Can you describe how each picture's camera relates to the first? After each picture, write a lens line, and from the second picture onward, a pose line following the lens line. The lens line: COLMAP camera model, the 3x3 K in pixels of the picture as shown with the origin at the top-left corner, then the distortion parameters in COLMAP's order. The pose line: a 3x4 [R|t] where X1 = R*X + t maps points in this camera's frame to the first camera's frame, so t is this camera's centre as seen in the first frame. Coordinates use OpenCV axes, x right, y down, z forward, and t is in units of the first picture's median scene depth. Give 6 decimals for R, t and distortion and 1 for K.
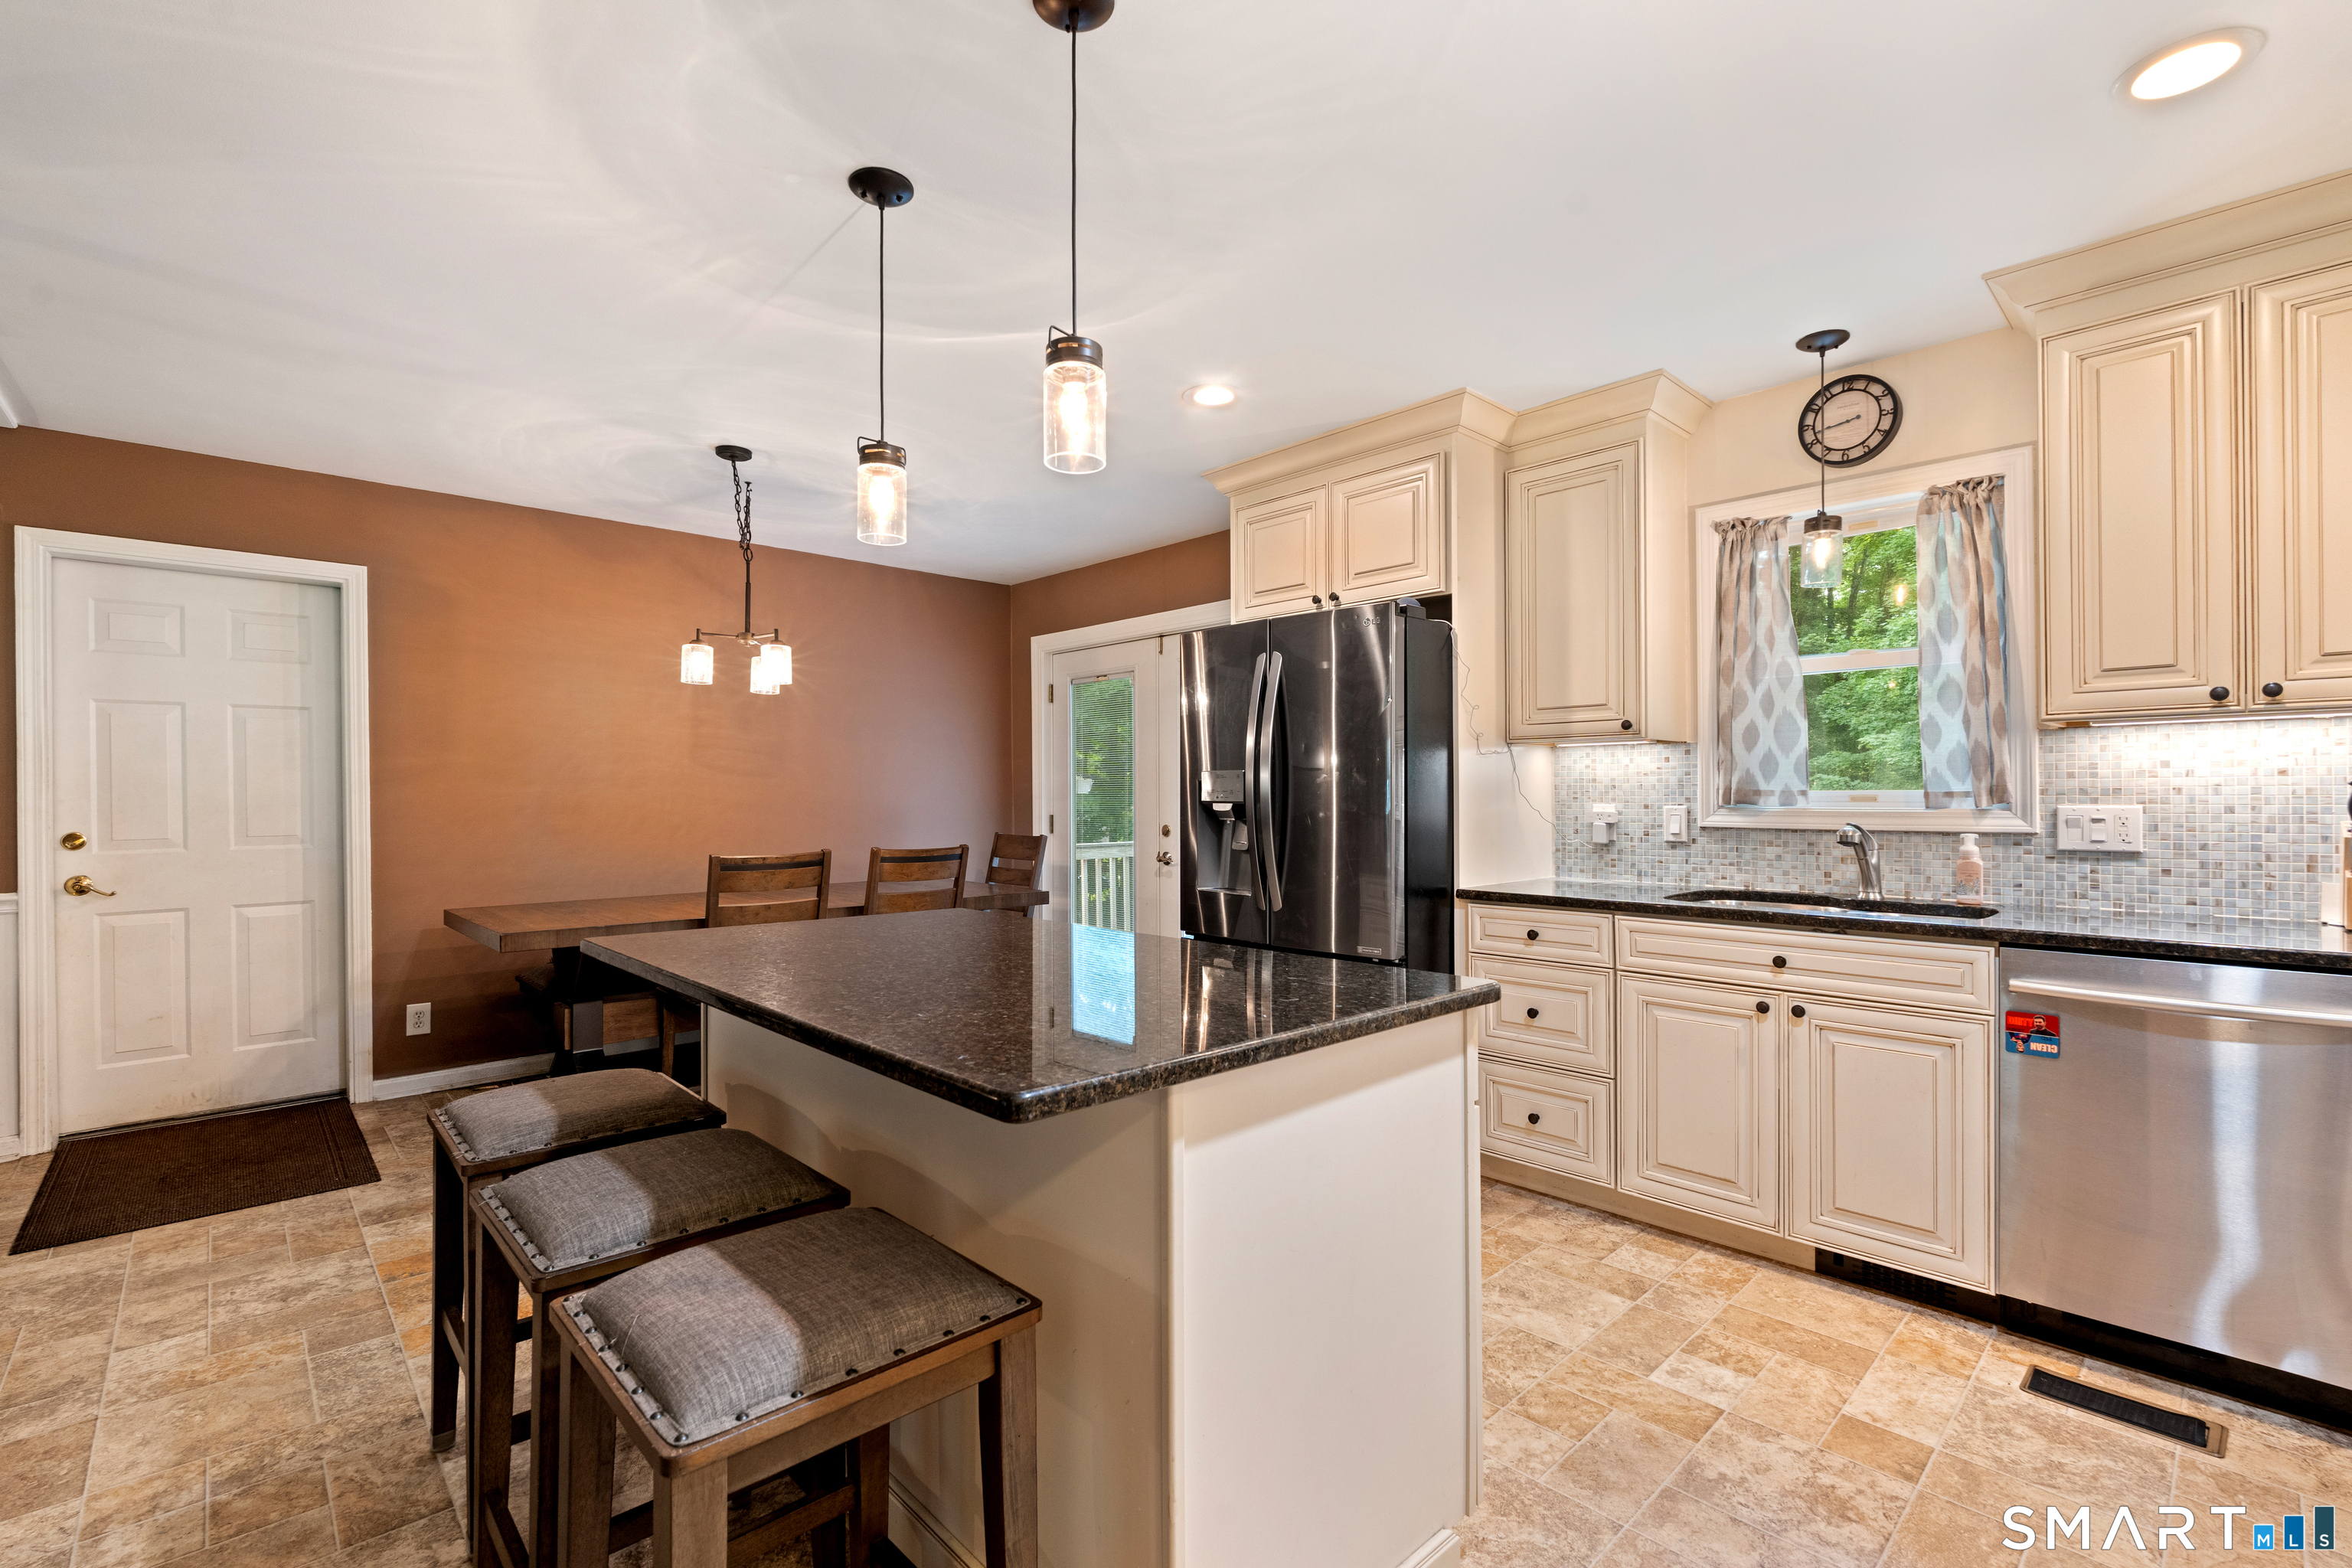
lens RADIAL K [[1027.0, 0, 1174.5], [0, 1027.0, 795.3], [0, 0, 1]] dist [-0.005555, -0.000580]
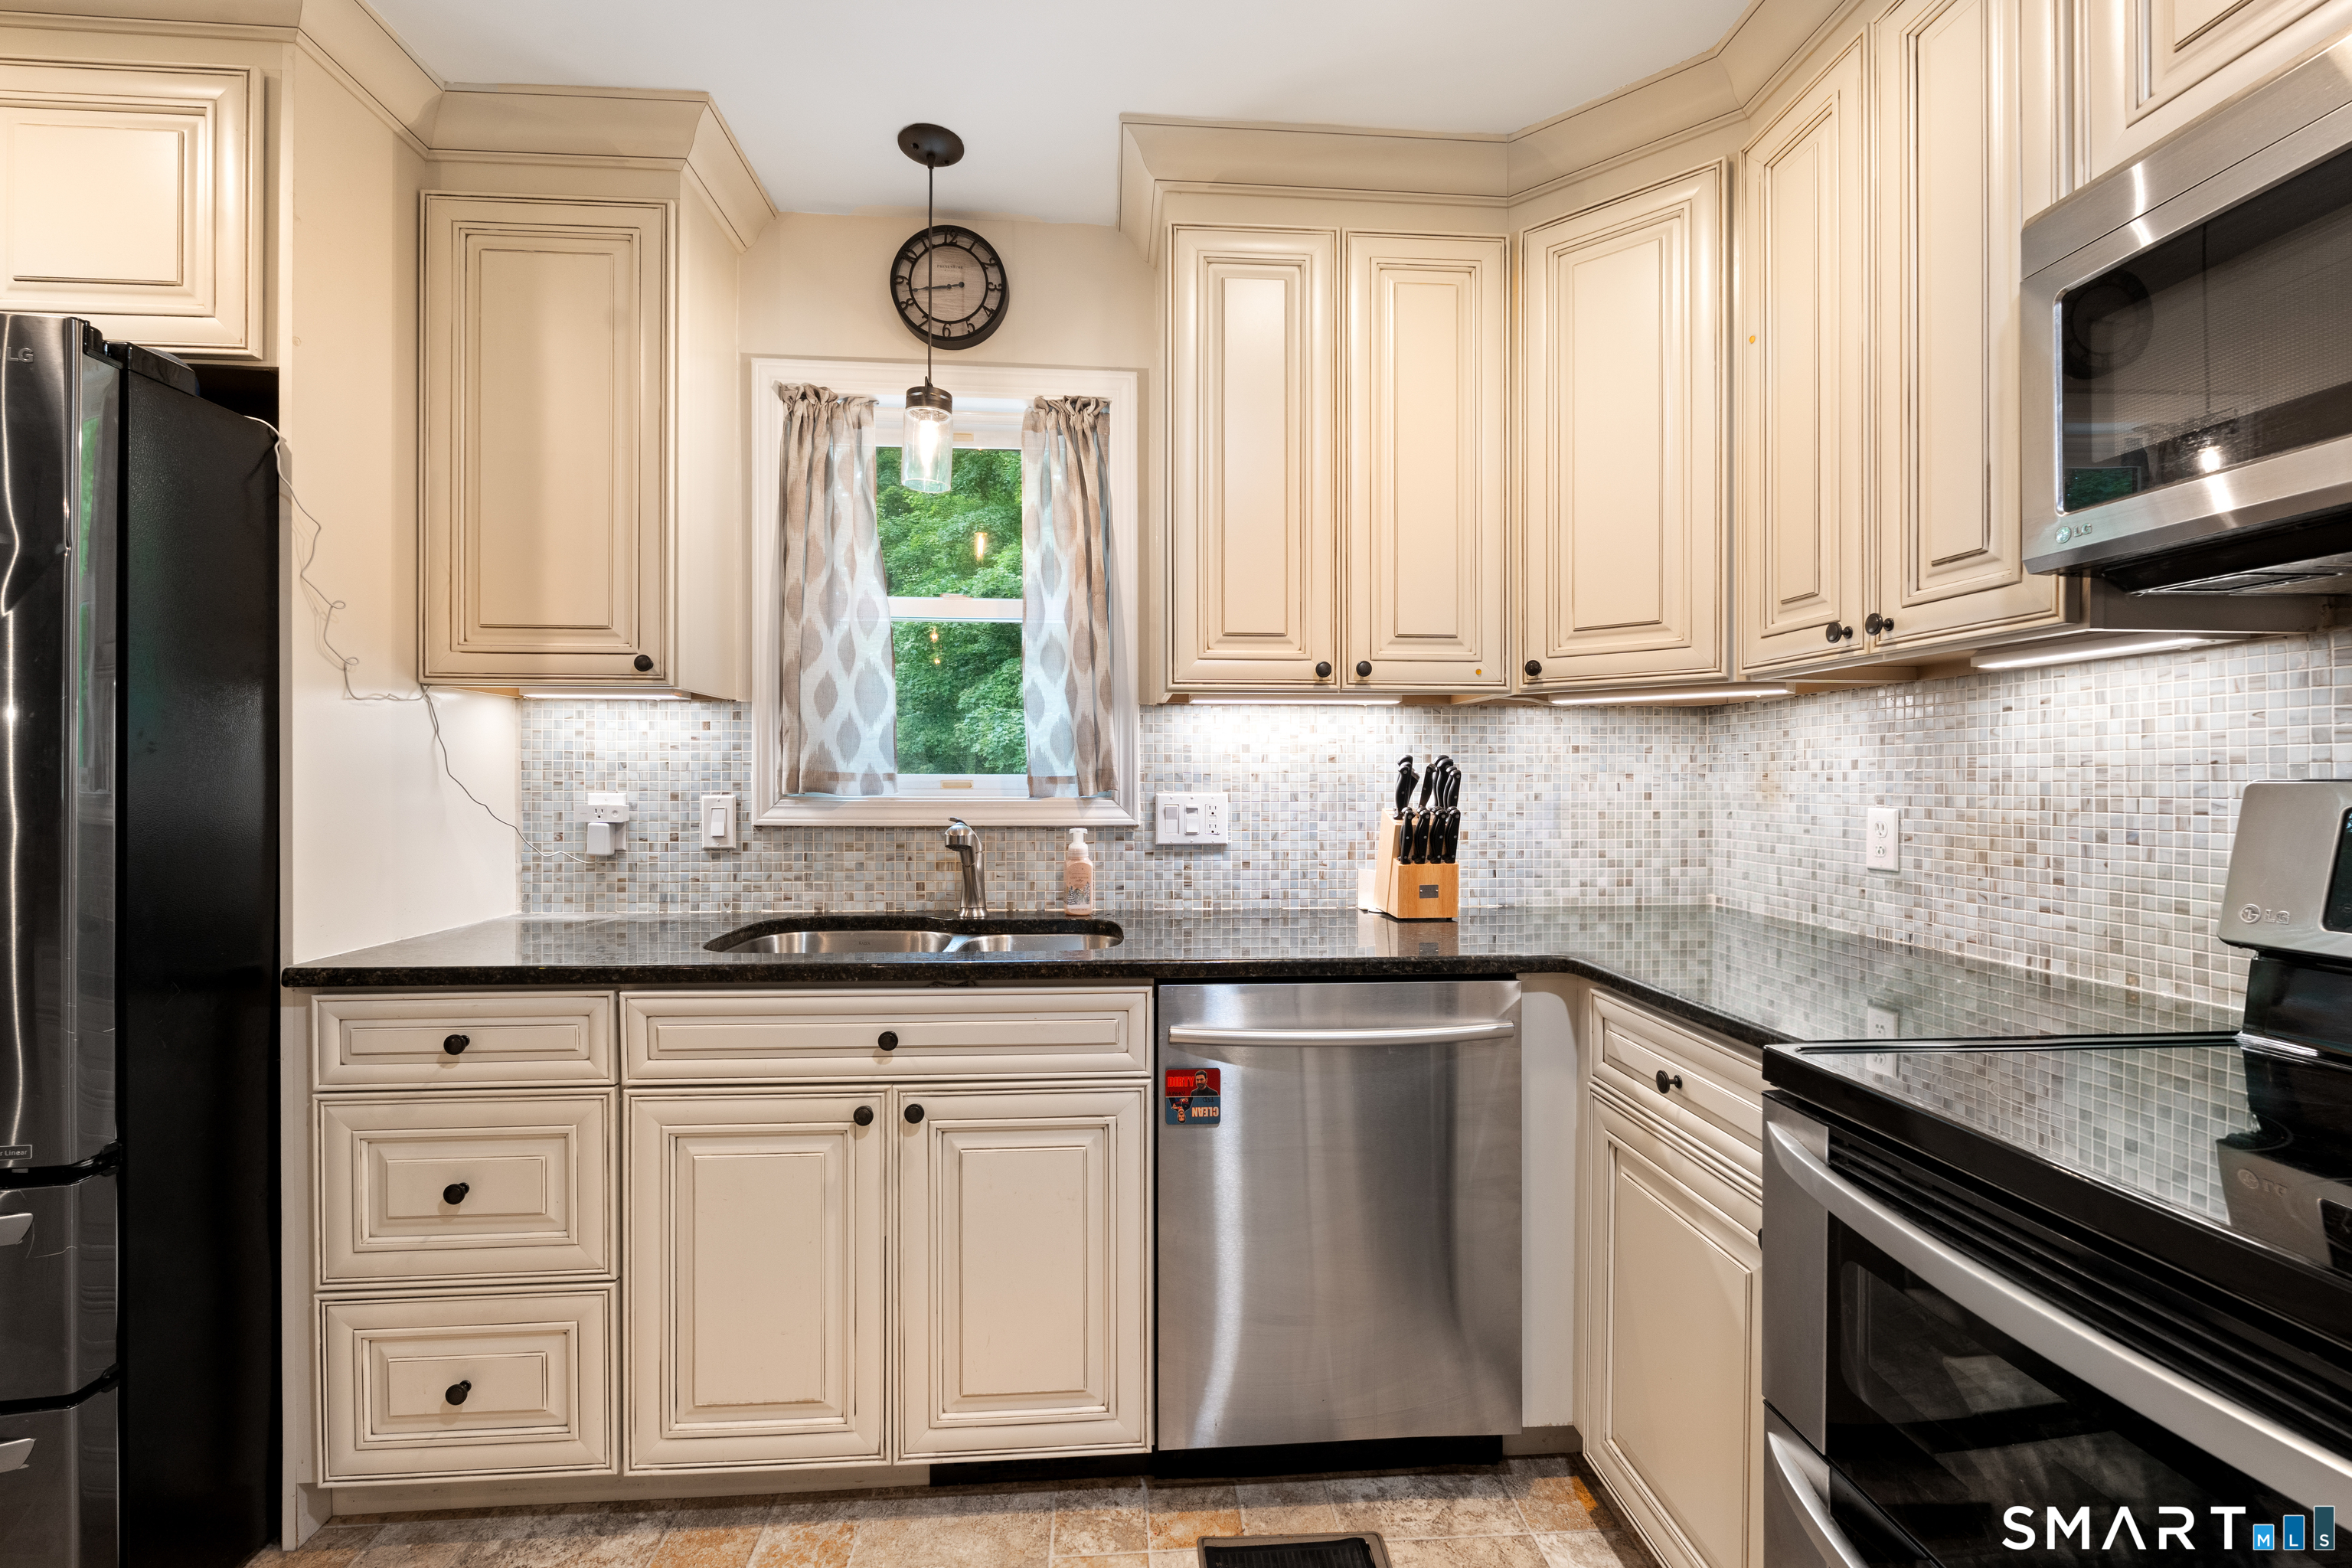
lens RADIAL K [[1027.0, 0, 1182.5], [0, 1027.0, 780.1], [0, 0, 1]] dist [-0.005555, -0.000580]
pose [[0.624397, 0.004332, 0.781095, 0.182483], [-0.004786, 0.999987, -0.001720, 0.000136], [-0.781092, -0.002664, 0.624410, 0.408304]]
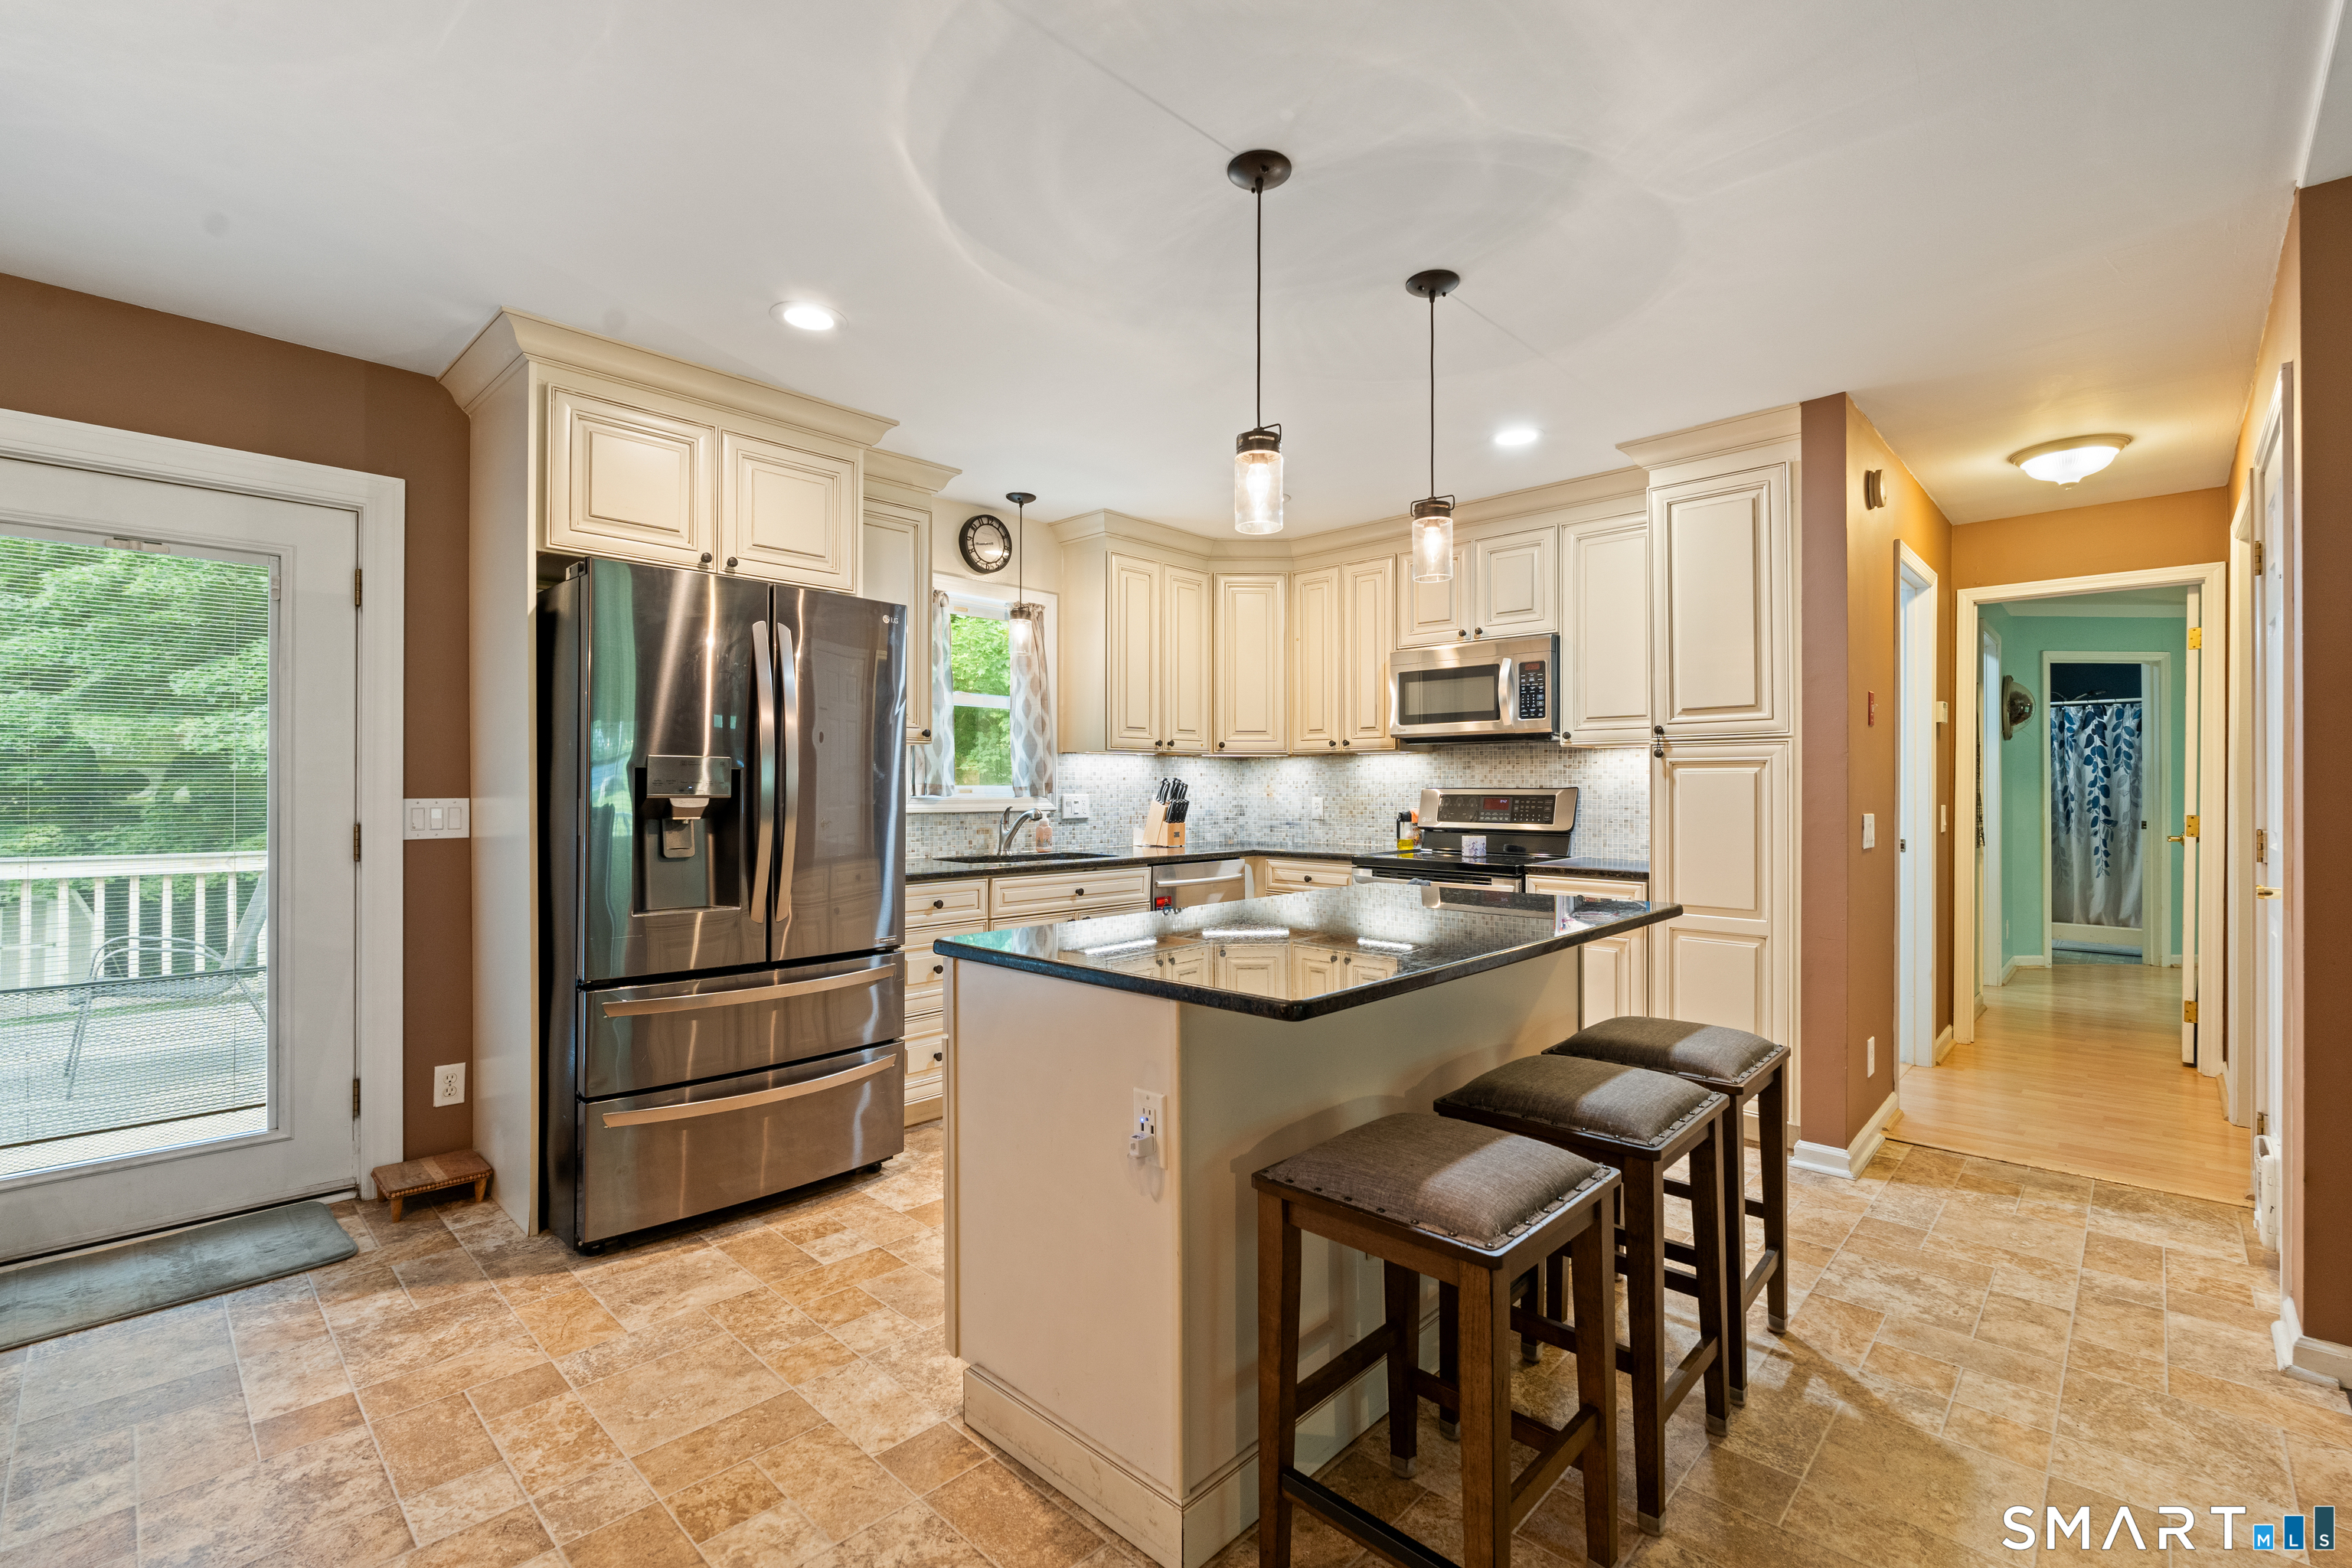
lens RADIAL K [[1027.0, 0, 1182.7], [0, 1027.0, 783.6], [0, 0, 1]] dist [-0.005555, -0.000580]
pose [[-0.062085, 0.006124, 0.998052, -0.927053], [-0.001114, 0.999980, -0.006205, 0.001411], [-0.998070, -0.001497, -0.062077, 0.839184]]
